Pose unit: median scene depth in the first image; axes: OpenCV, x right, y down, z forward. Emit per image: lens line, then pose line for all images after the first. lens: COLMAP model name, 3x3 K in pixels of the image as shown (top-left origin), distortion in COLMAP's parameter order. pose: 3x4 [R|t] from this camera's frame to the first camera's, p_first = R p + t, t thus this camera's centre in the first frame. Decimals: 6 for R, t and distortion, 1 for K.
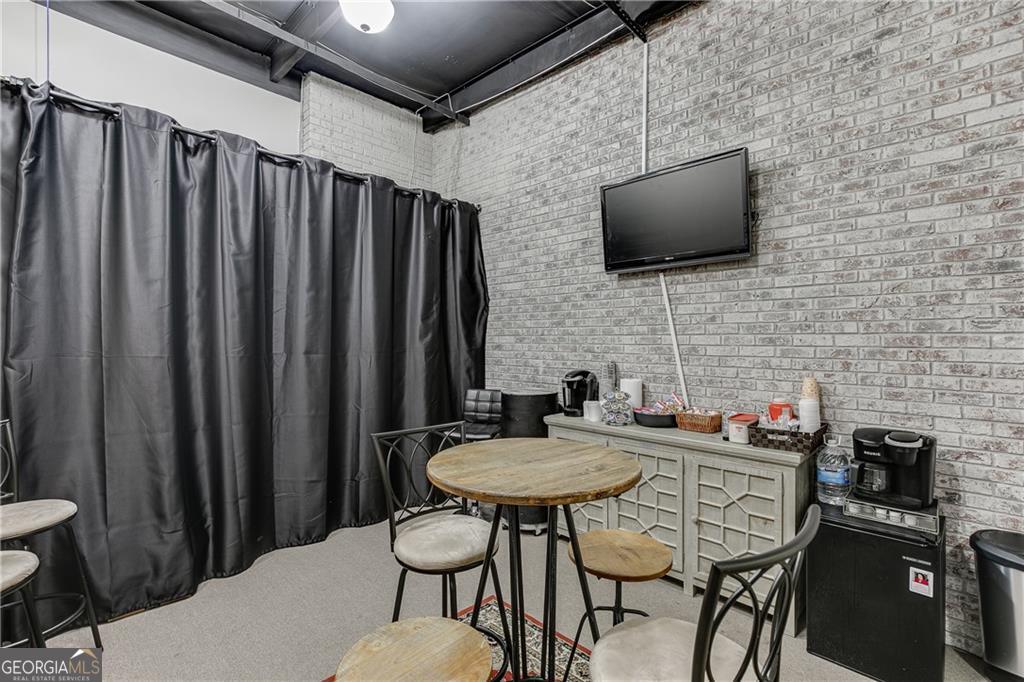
lens RADIAL K [[461.2, 0, 513.7], [0, 461.2, 341.0], [0, 0, 1]] dist [-0.014606, 0.003427]
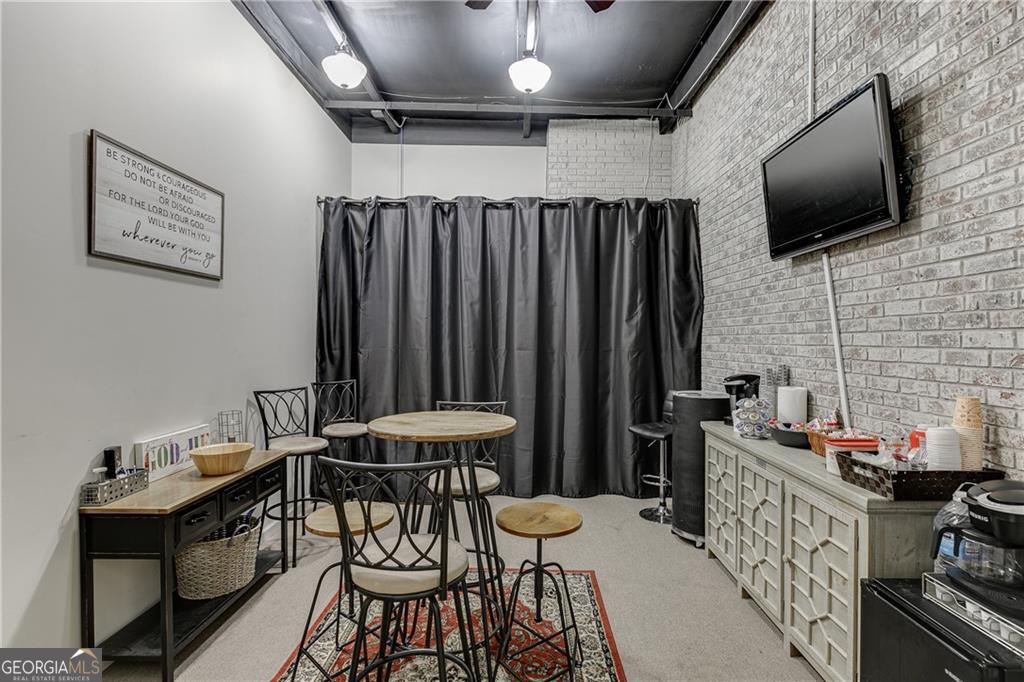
lens RADIAL K [[487.6, 0, 515.2], [0, 487.6, 342.7], [0, 0, 1]] dist [-0.017604, 0.003233]
pose [[0.690017, 0.005542, -0.723771, 0.618436], [-0.005484, 0.999982, 0.002428, 0.004841], [0.723772, 0.002294, 0.690035, 0.055871]]
